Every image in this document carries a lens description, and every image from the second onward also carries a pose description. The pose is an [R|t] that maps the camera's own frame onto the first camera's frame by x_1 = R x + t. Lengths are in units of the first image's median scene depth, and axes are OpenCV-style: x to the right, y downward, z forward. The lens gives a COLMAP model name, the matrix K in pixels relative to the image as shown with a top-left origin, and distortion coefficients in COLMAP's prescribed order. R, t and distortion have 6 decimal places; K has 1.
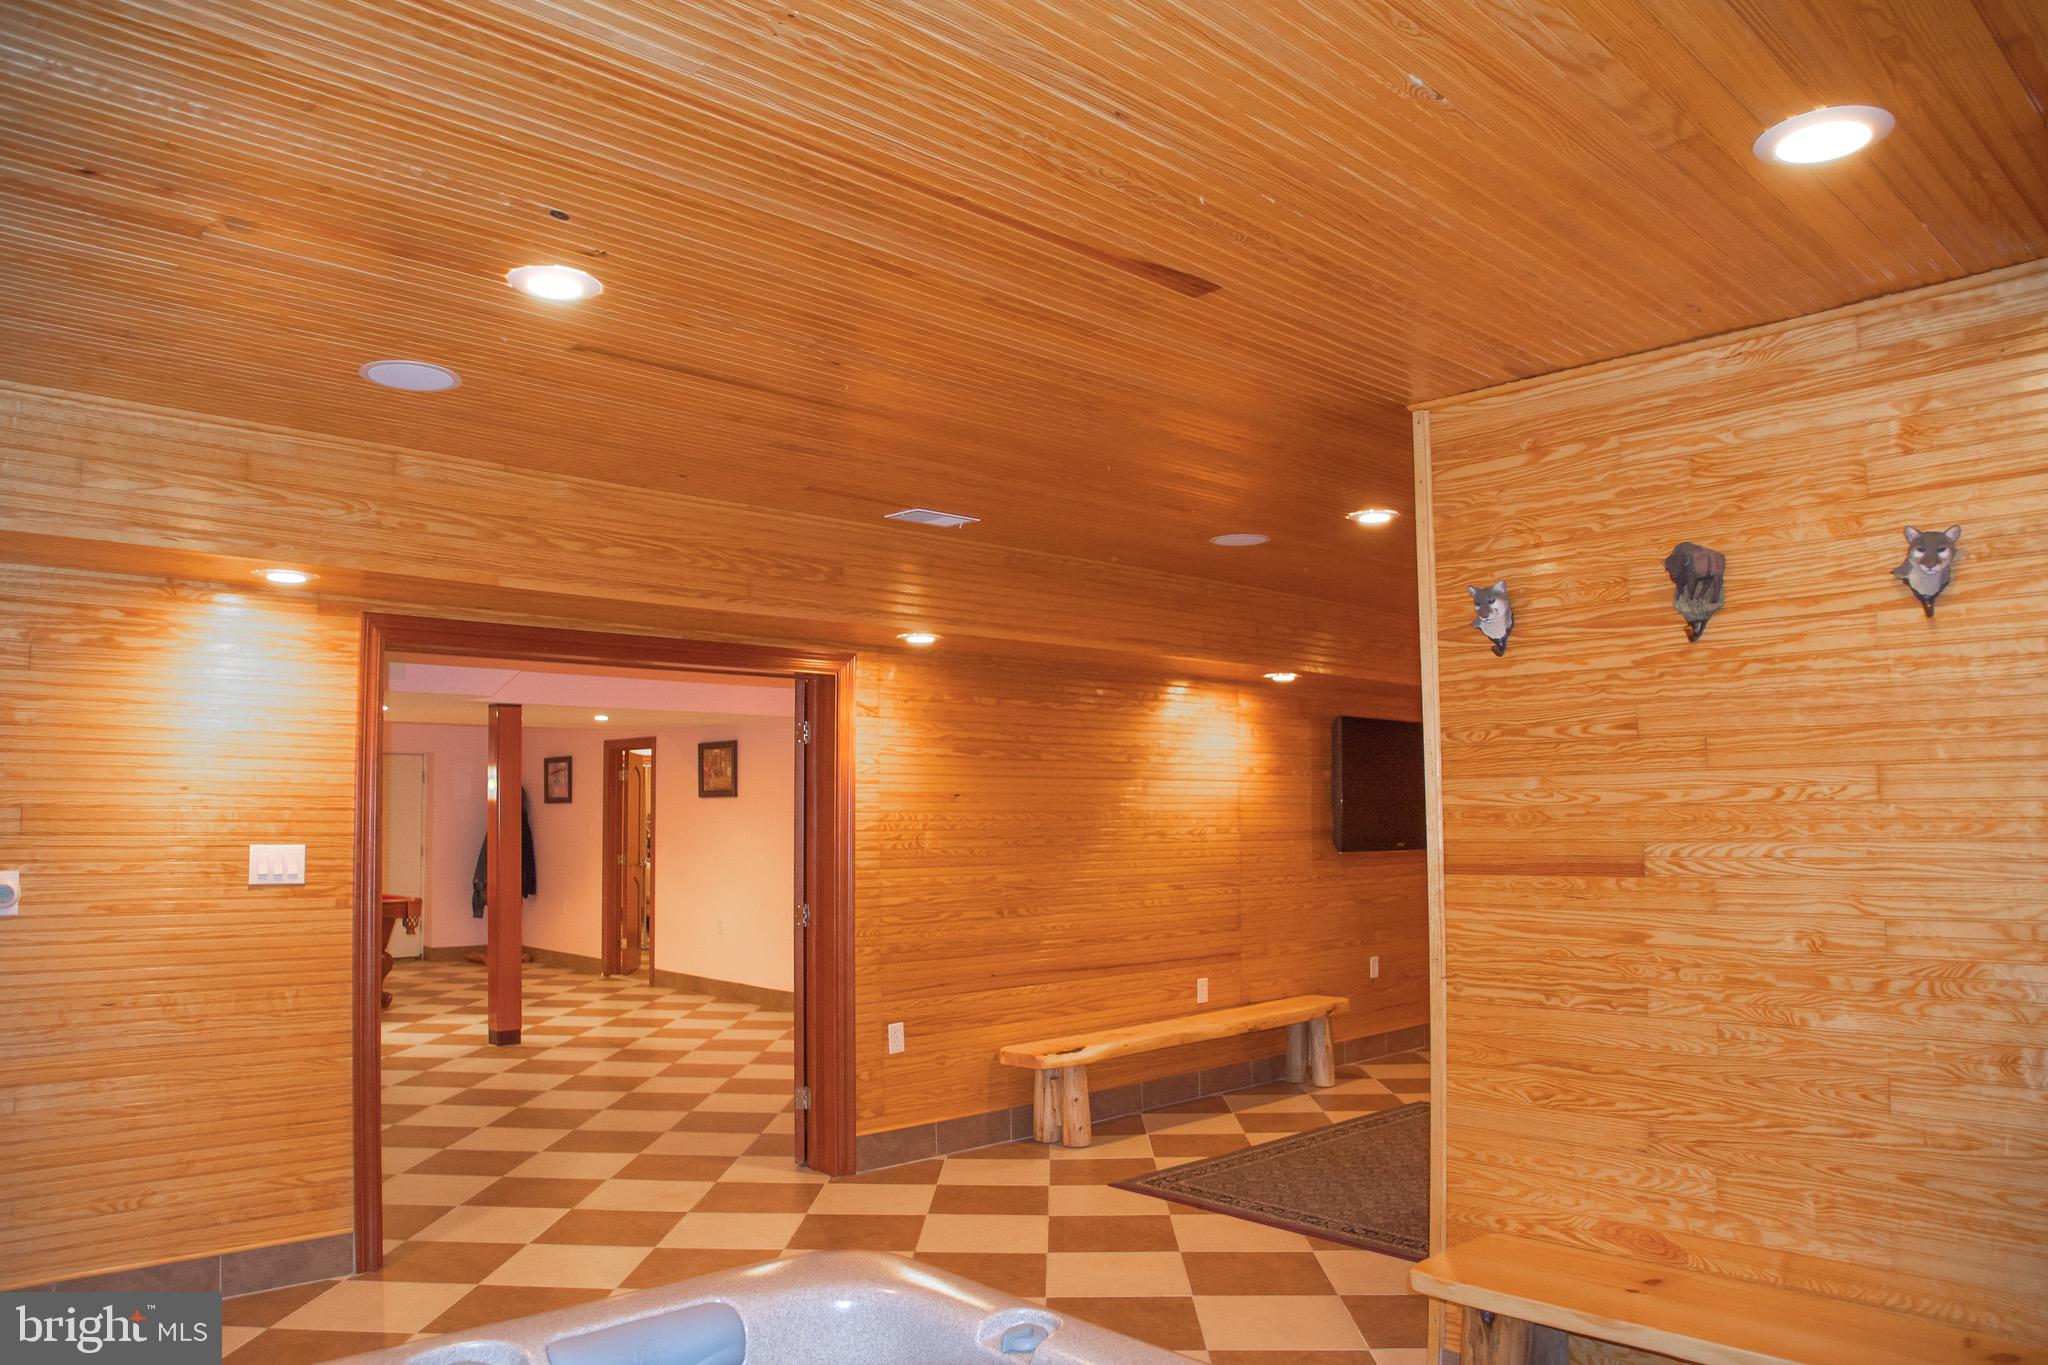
lens RADIAL K [[1431.5, 0, 1024.0], [0, 1431.5, 682.5], [0, 0, 1]] dist [-0.101834, 0.069641]
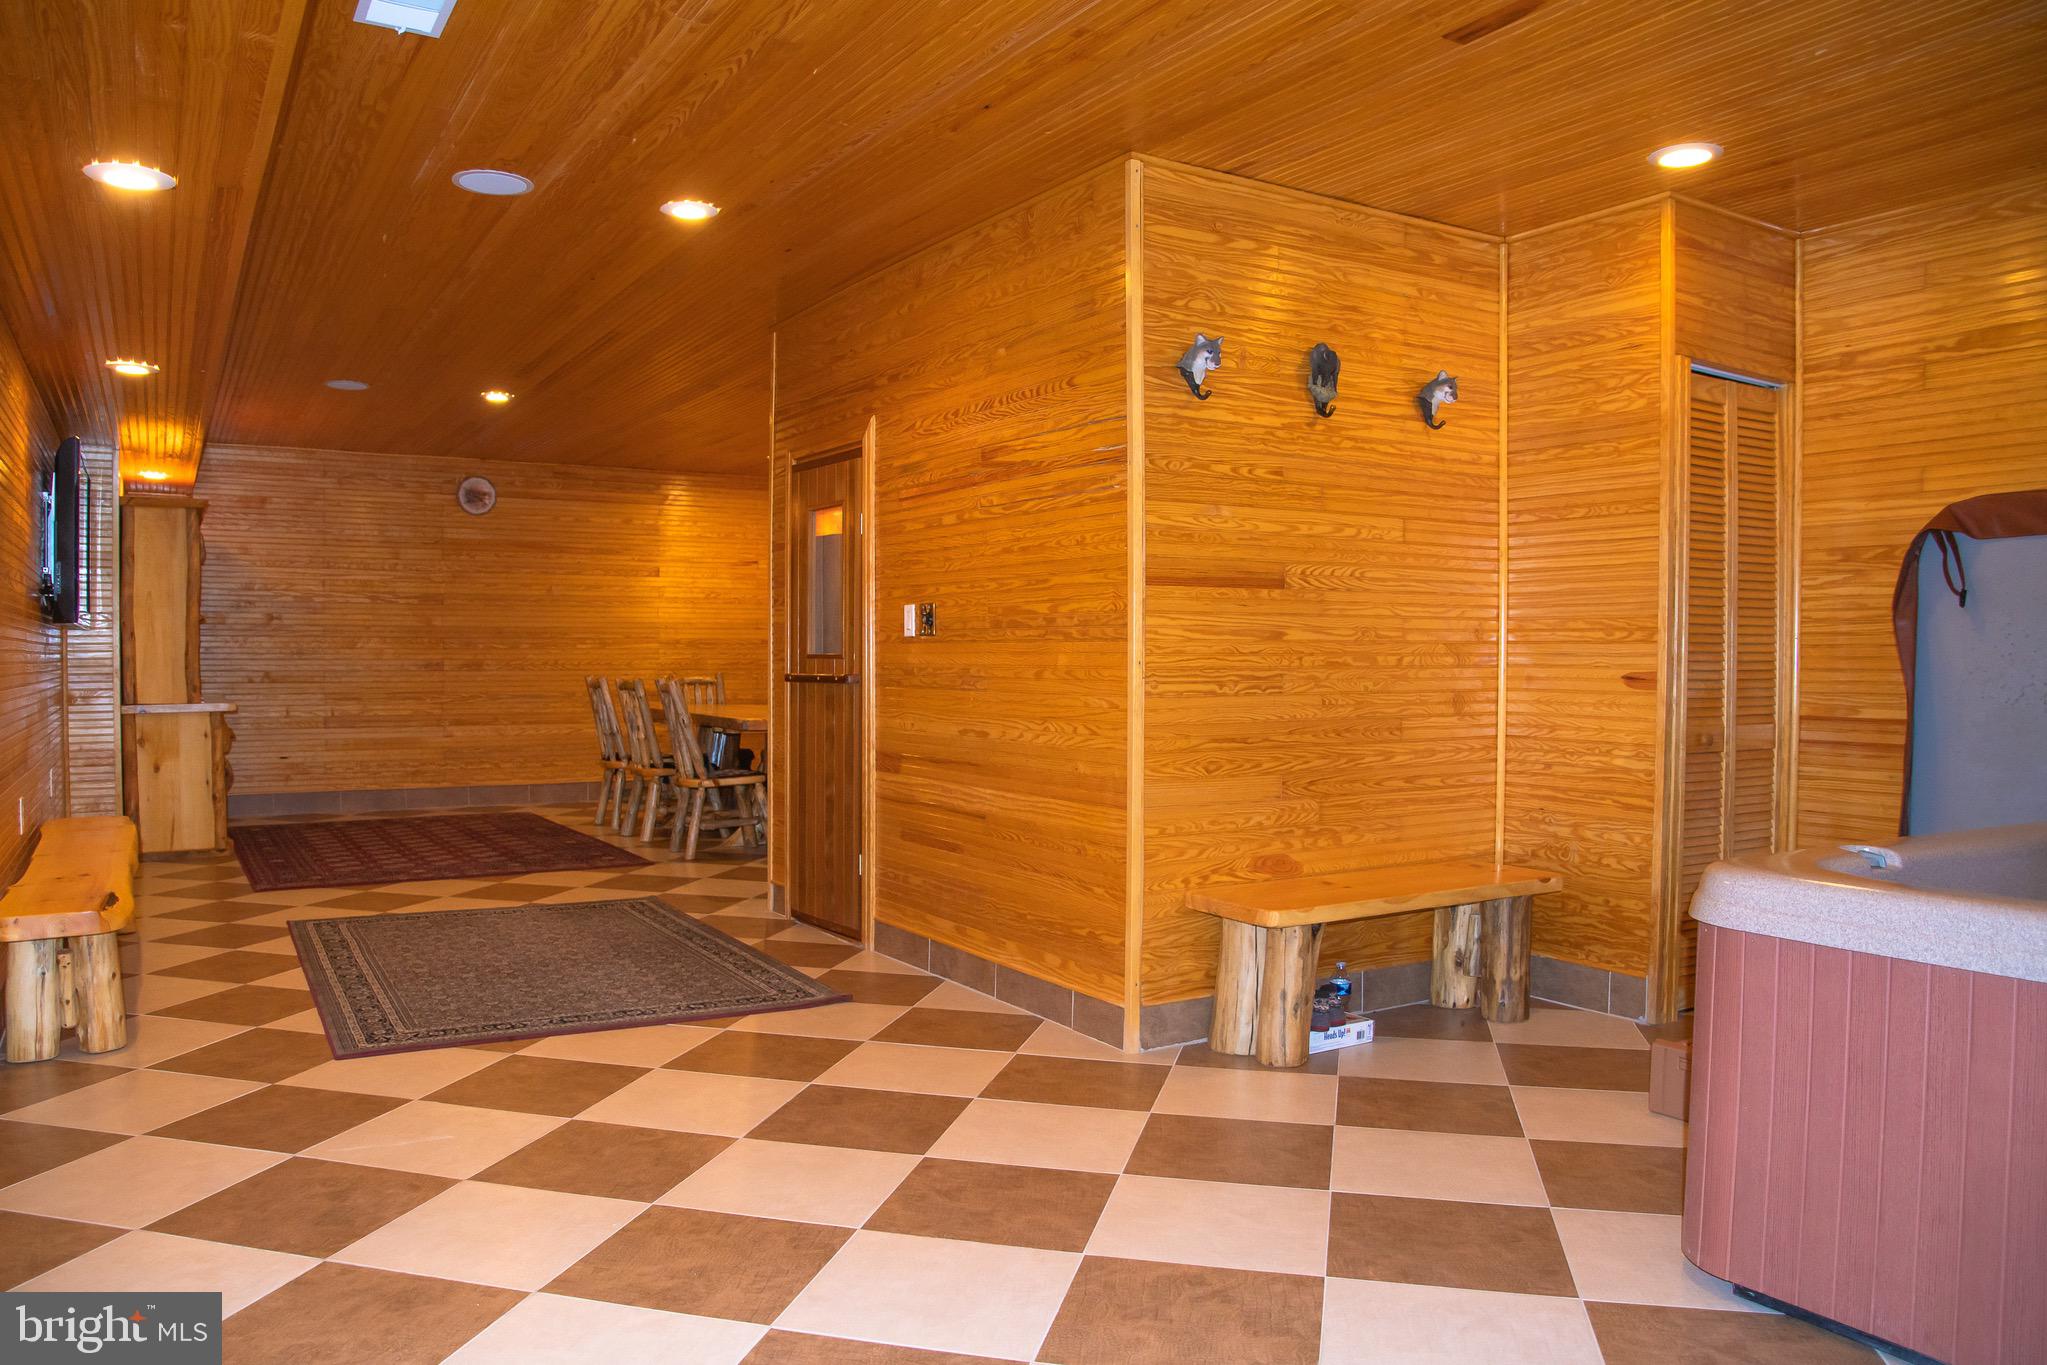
lens RADIAL K [[1480.2, 0, 1023.5], [0, 1480.2, 695.2], [0, 0, 1]] dist [-0.109451, 0.063843]
pose [[0.219873, -0.002198, 0.975526, -0.920879], [-0.084479, 0.996198, 0.021285, 0.220742], [-0.971864, -0.087091, 0.218851, 0.896672]]
